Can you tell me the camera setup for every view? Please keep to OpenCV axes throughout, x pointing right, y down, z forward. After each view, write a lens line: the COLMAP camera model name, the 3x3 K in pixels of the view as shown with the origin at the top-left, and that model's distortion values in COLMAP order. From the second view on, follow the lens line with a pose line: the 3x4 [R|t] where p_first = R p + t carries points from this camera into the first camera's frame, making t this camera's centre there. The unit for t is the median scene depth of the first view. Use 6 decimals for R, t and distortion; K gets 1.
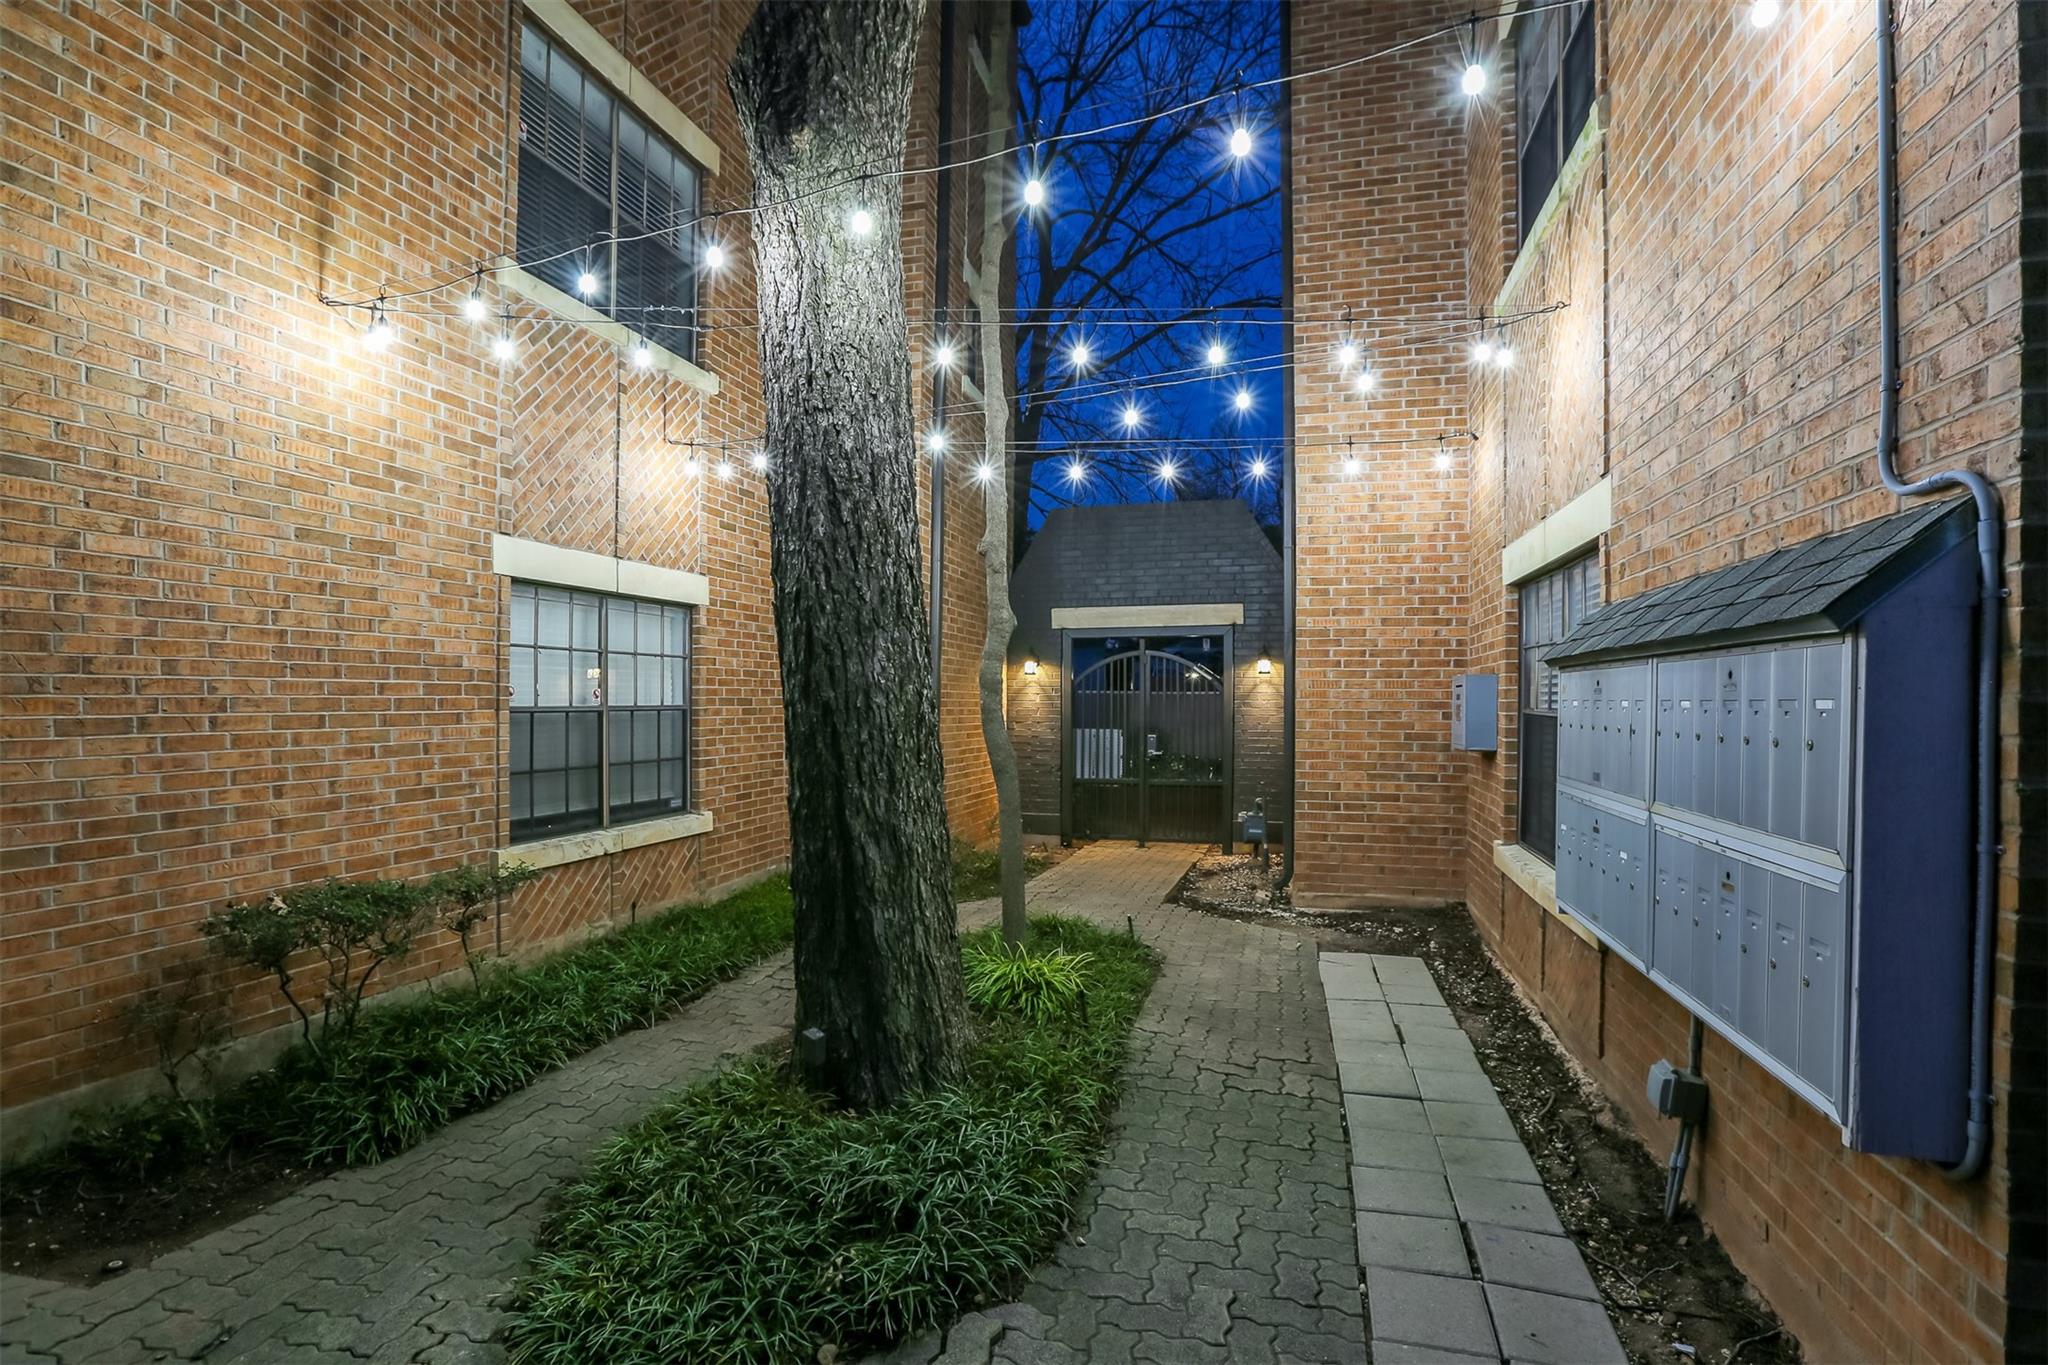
lens RADIAL K [[959.0, 0, 1024.1], [0, 959.0, 695.8], [0, 0, 1]] dist [-0.035675, 0.011102]
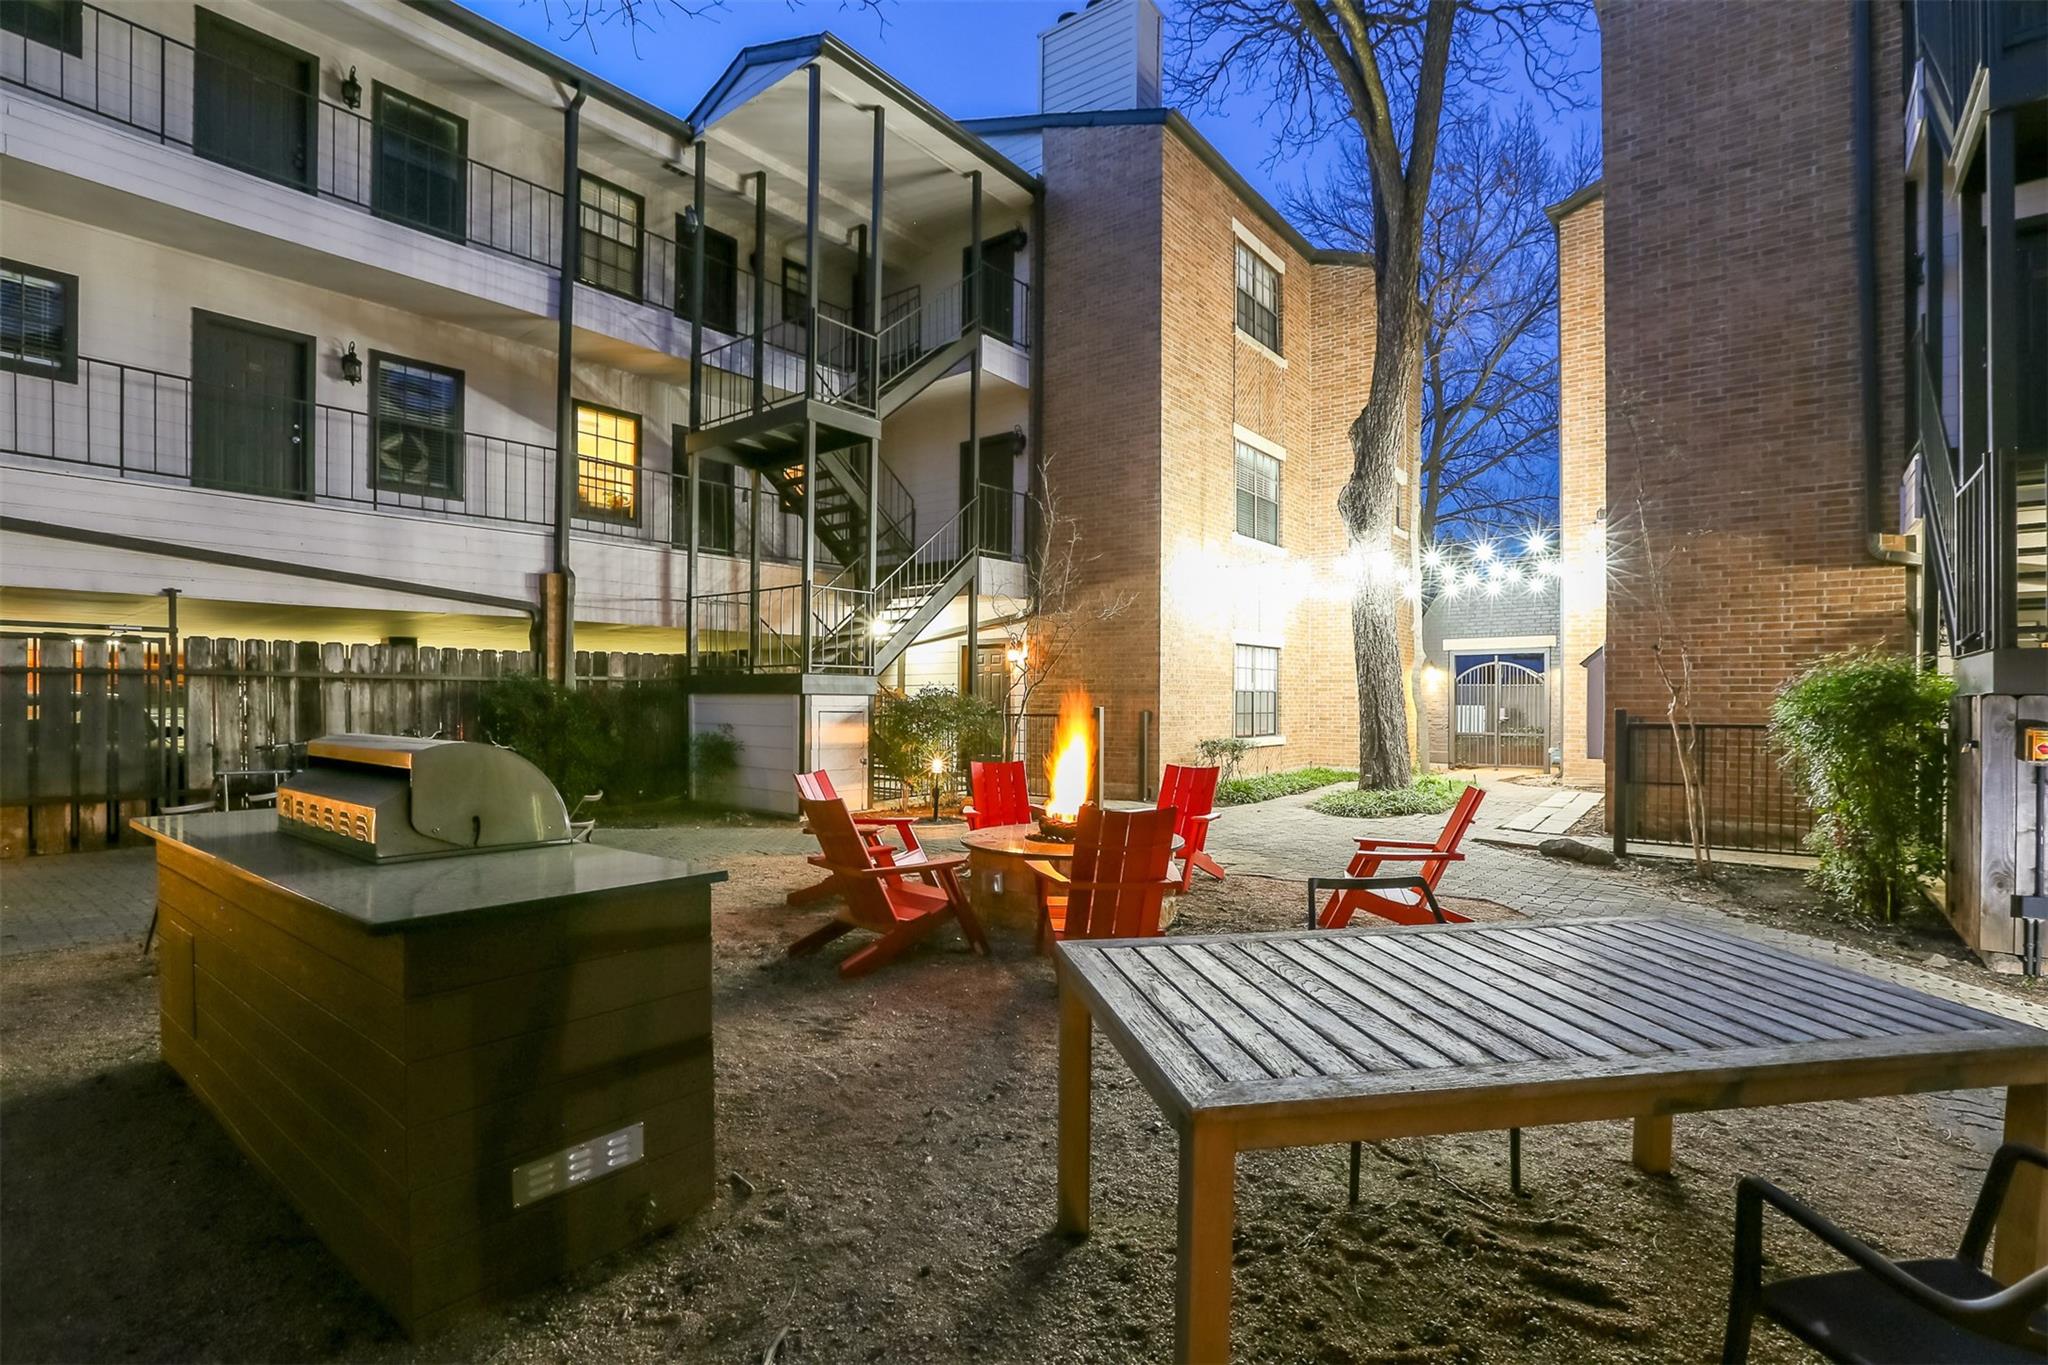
lens RADIAL K [[959.0, 0, 1031.4], [0, 959.0, 699.7], [0, 0, 1]] dist [-0.035675, 0.011102]
pose [[0.926187, -0.000028, -0.377066, -0.018953], [0.000616, 0.999999, 0.001438, 0.029204], [0.377065, -0.001564, 0.926185, -1.423563]]
